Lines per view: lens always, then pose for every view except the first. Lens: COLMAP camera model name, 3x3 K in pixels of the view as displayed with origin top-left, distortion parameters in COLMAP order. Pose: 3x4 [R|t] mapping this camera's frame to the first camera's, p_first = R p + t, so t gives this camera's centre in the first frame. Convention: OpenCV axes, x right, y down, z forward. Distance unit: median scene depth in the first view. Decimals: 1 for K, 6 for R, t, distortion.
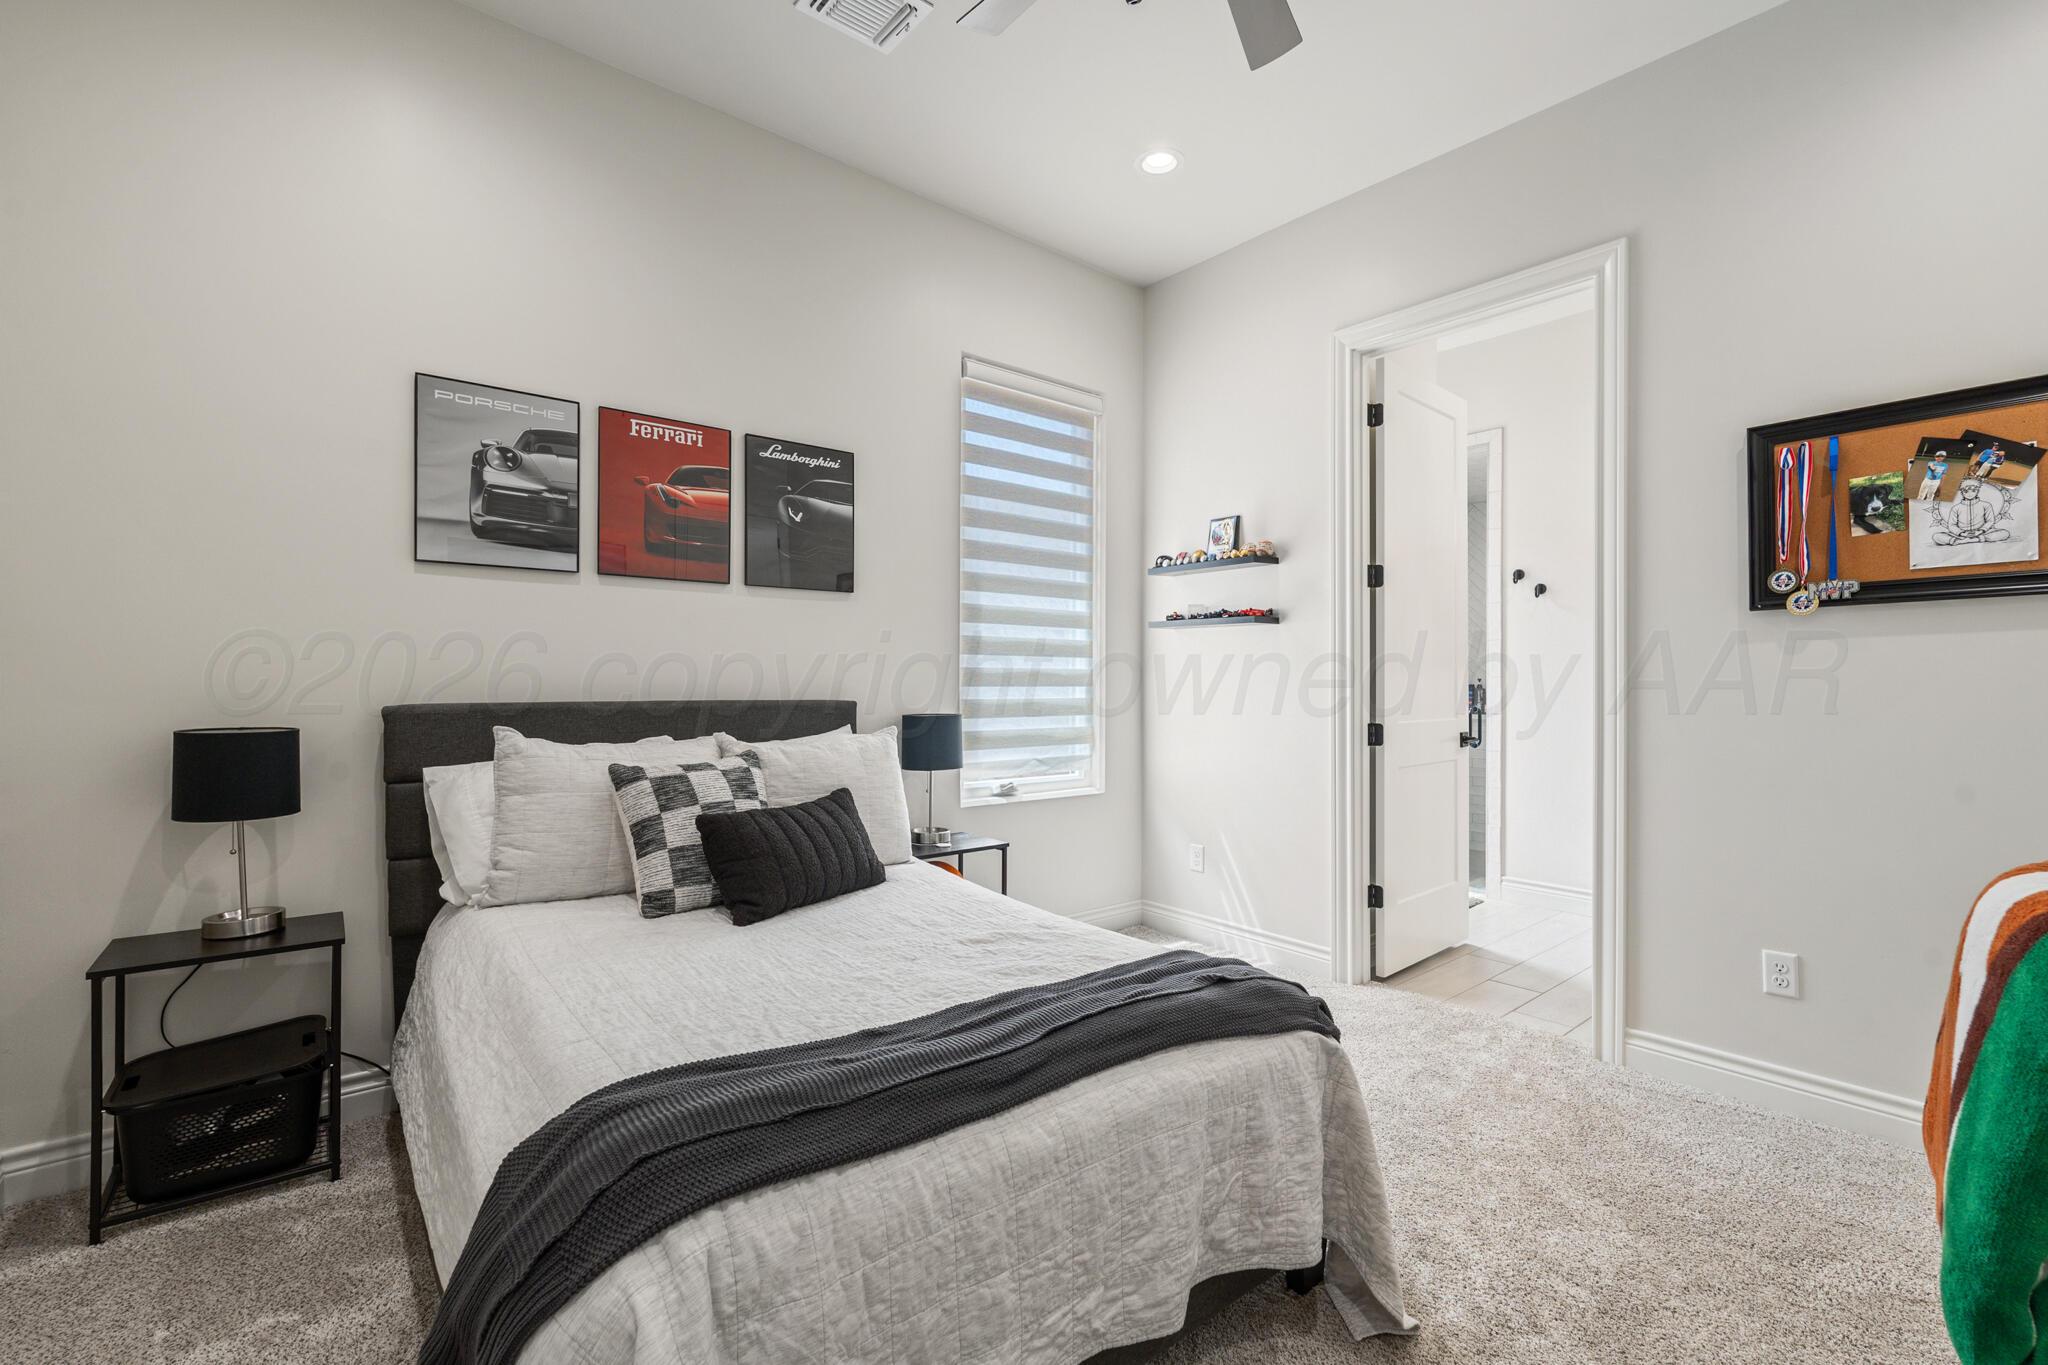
lens RADIAL K [[904.4, 0, 1021.7], [0, 904.4, 687.2], [0, 0, 1]] dist [-0.005153, 0.001193]
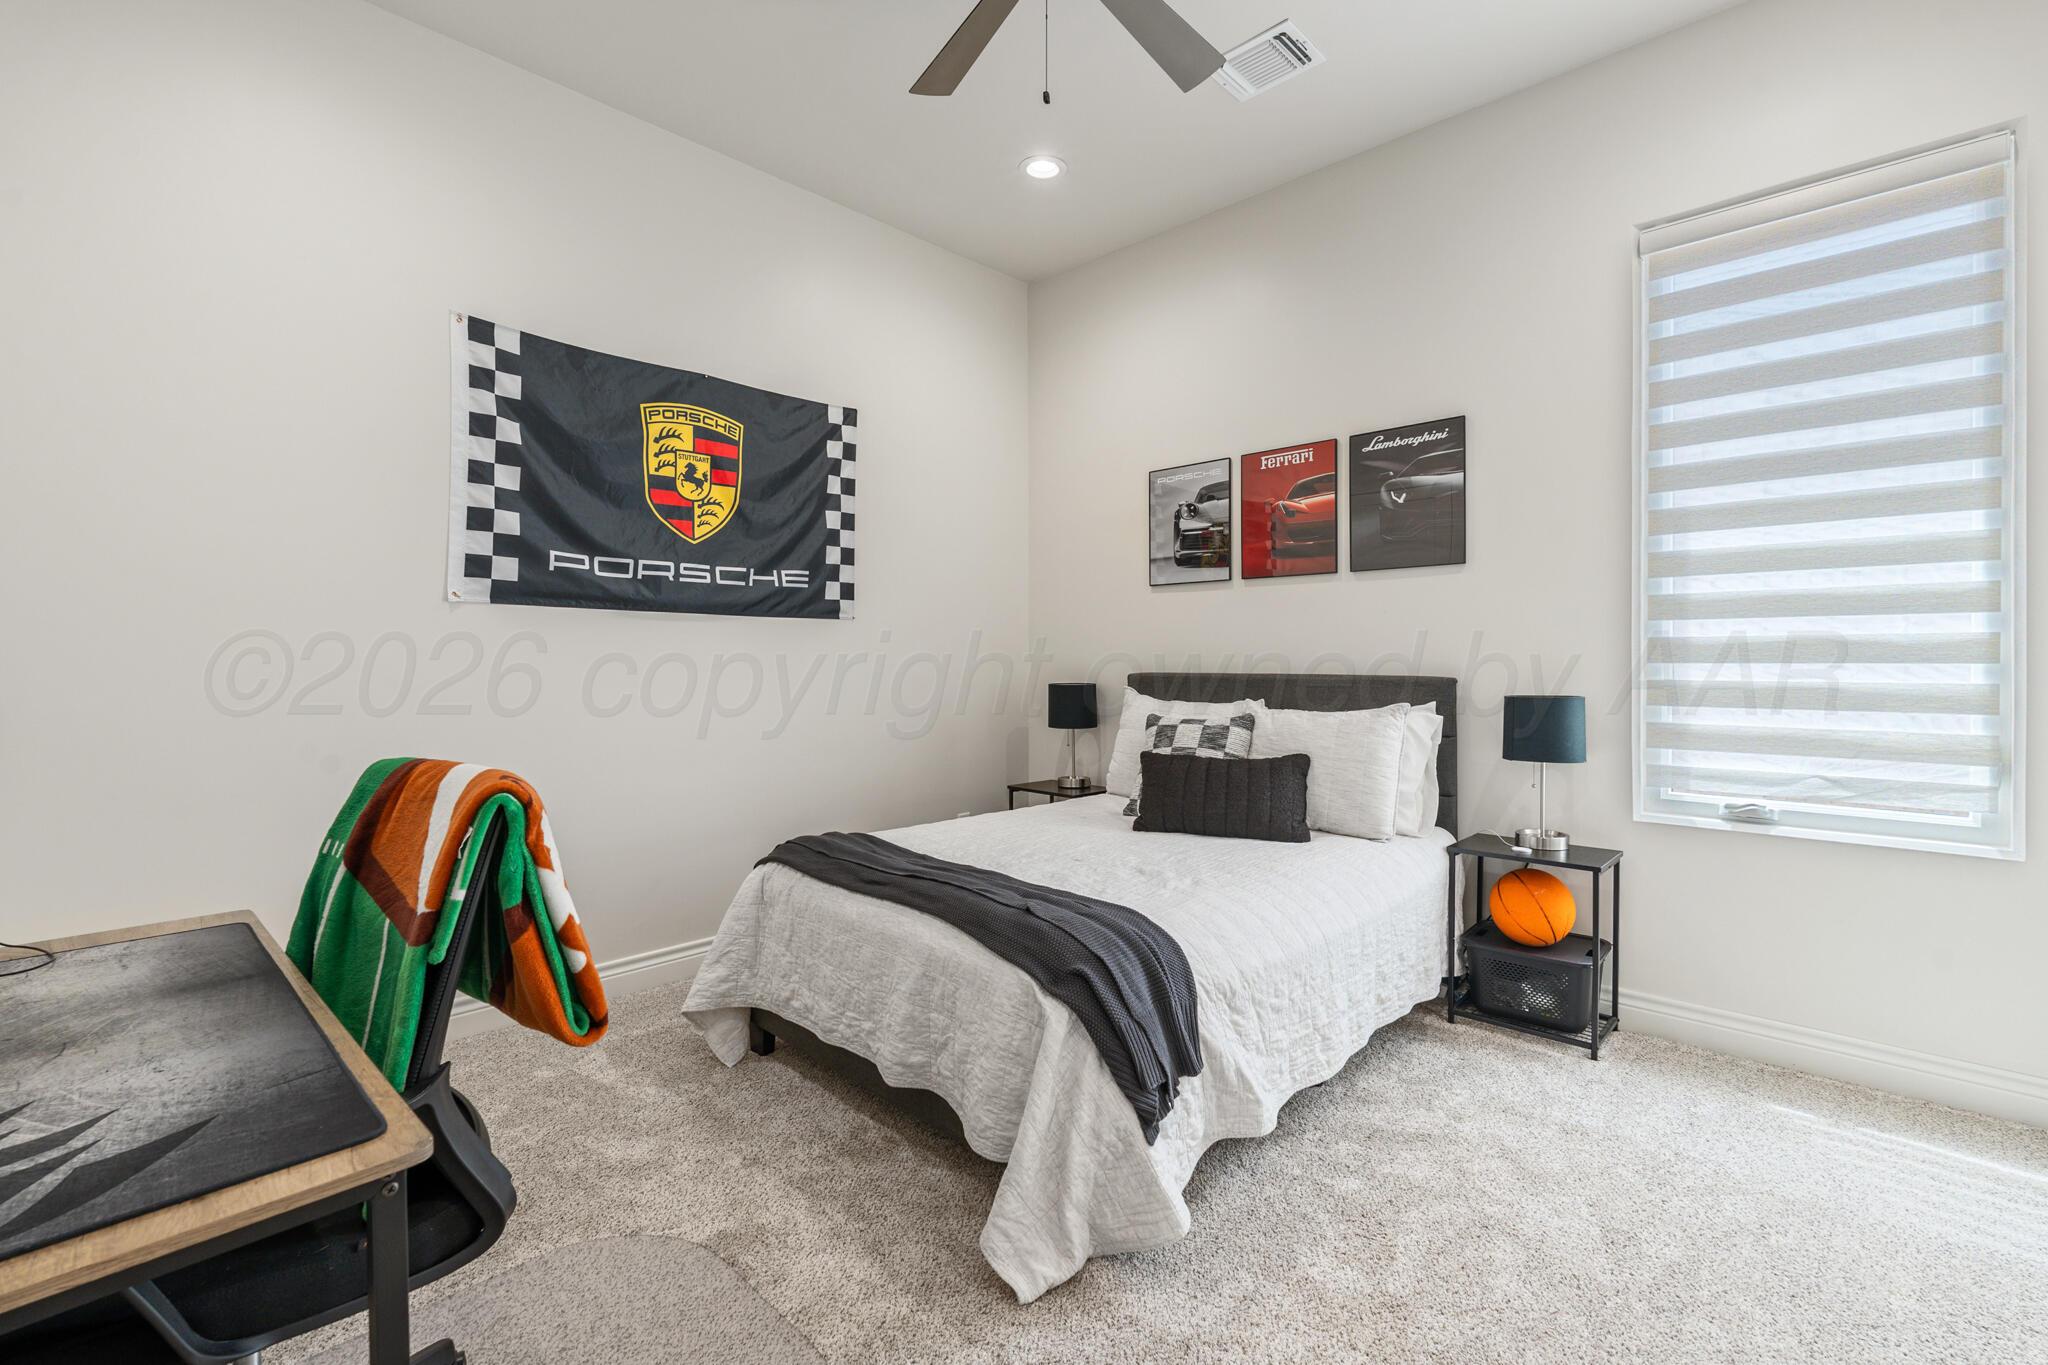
lens RADIAL K [[904.4, 0, 1007.7], [0, 904.4, 676.3], [0, 0, 1]] dist [-0.005153, 0.001193]
pose [[0.087024, 0.022820, -0.995945, 0.791409], [0.002276, 0.999730, 0.023106, -0.010426], [0.996204, -0.004277, 0.086949, 0.486375]]
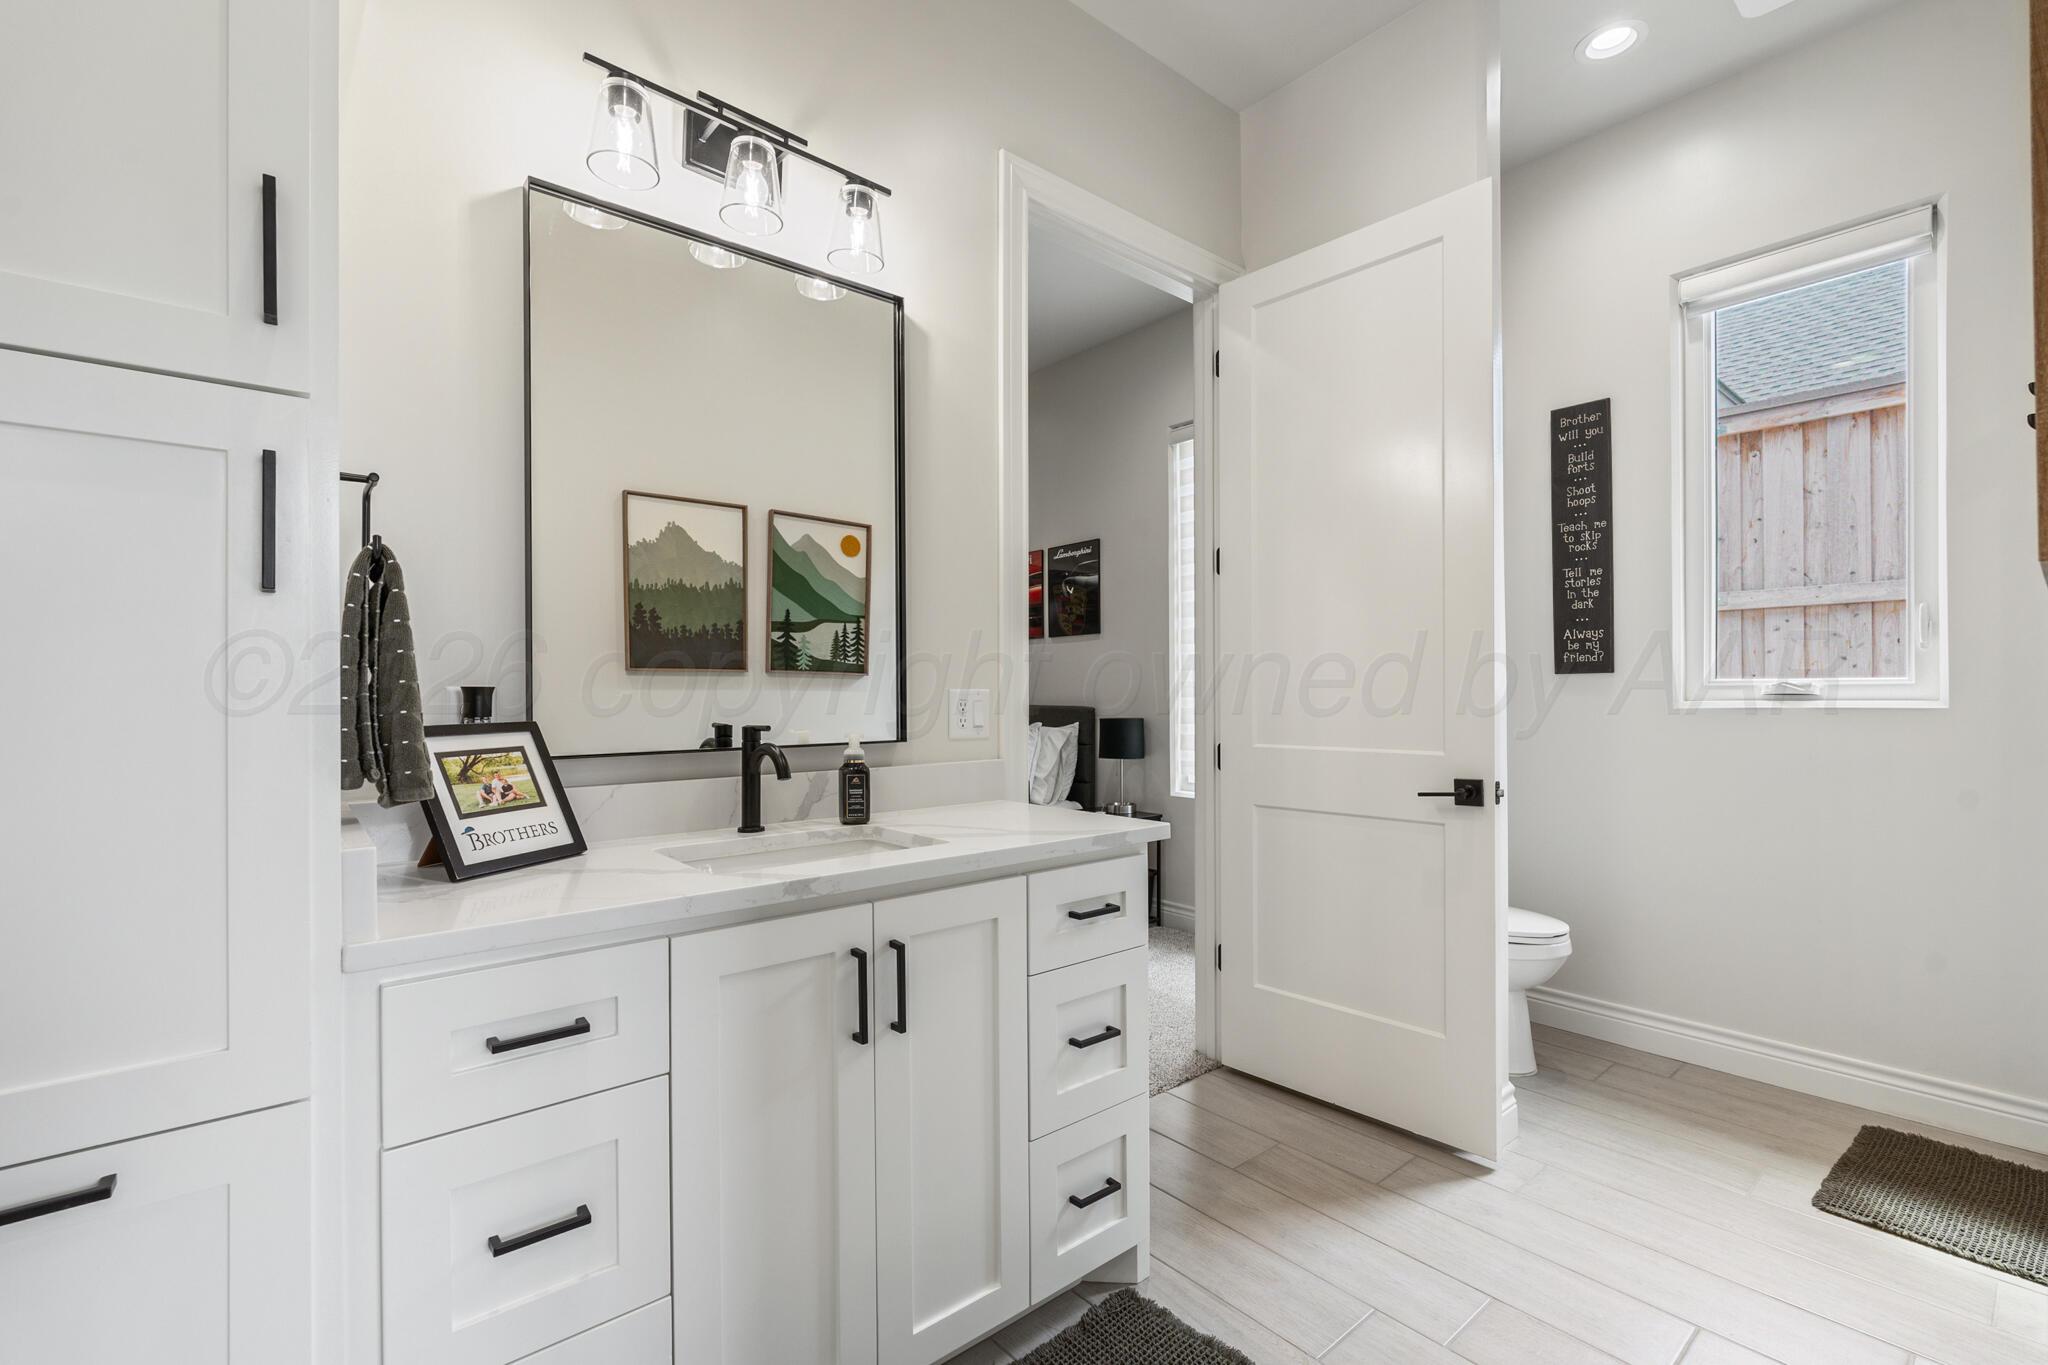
lens RADIAL K [[904.4, 0, 1037.4], [0, 904.4, 686.5], [0, 0, 1]] dist [-0.005153, 0.001193]
pose [[0.006833, -0.004637, -0.999966, 1.421842], [0.001564, 0.999988, -0.004627, -0.012084], [0.999975, -0.001532, 0.006840, 0.981405]]
